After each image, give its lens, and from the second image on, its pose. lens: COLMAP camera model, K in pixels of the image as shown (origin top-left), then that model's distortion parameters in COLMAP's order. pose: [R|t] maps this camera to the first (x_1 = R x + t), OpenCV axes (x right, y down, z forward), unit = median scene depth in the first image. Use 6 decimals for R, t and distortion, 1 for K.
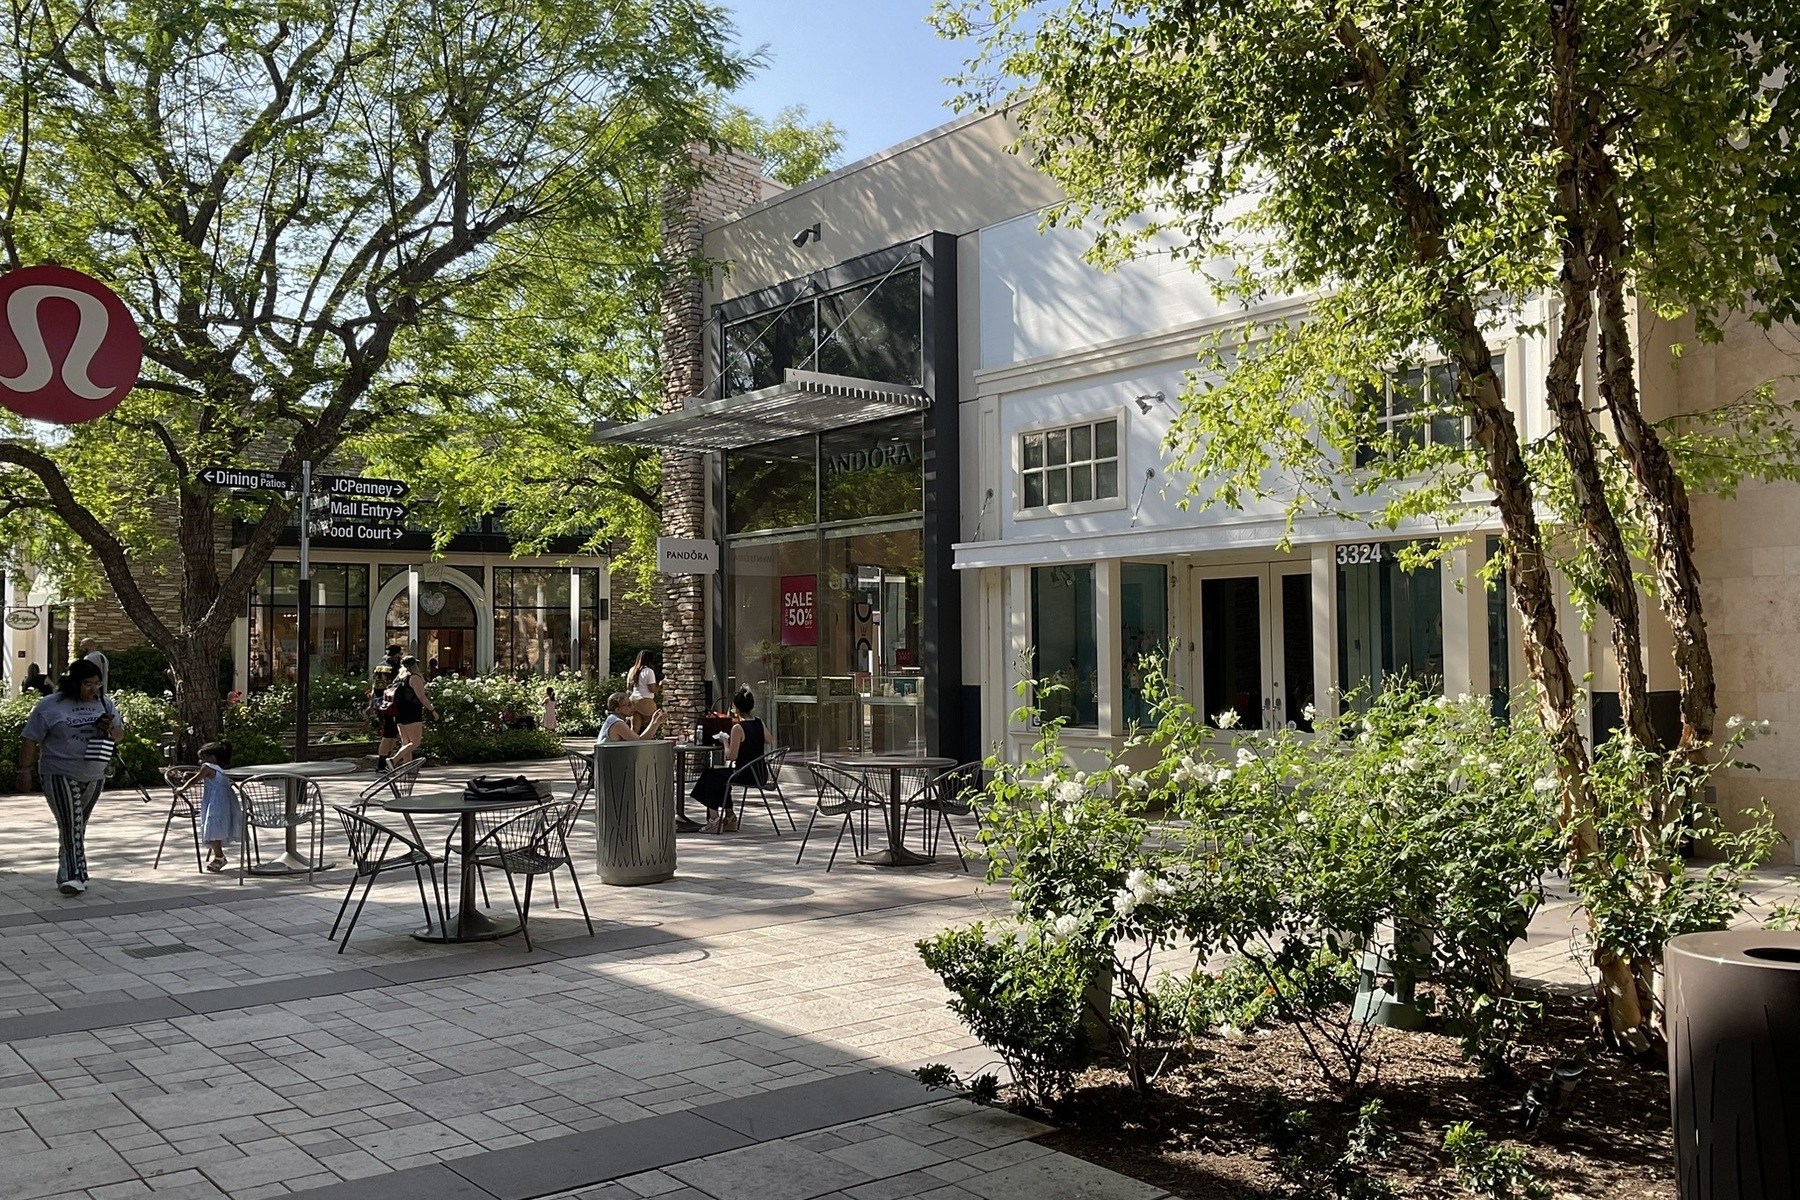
lens RADIAL K [[1476.8, 0, 900.0], [0, 1476.8, 600.0], [0, 0, 1]] dist [0.090293, -0.178501]
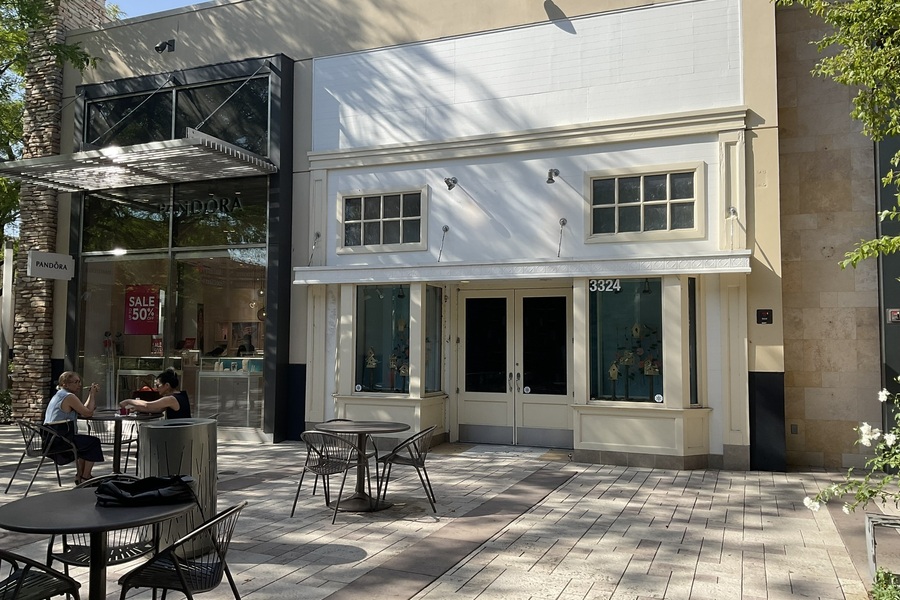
lens RADIAL K [[738.4, 0, 450.0], [0, 738.4, 300.0], [0, 0, 1]] dist [0.090293, -0.178501]
pose [[0.881630, 0.041756, 0.470090, -0.176380], [-0.032210, 0.999079, -0.028334, 0.010774], [-0.470841, 0.009839, 0.882163, 0.289571]]
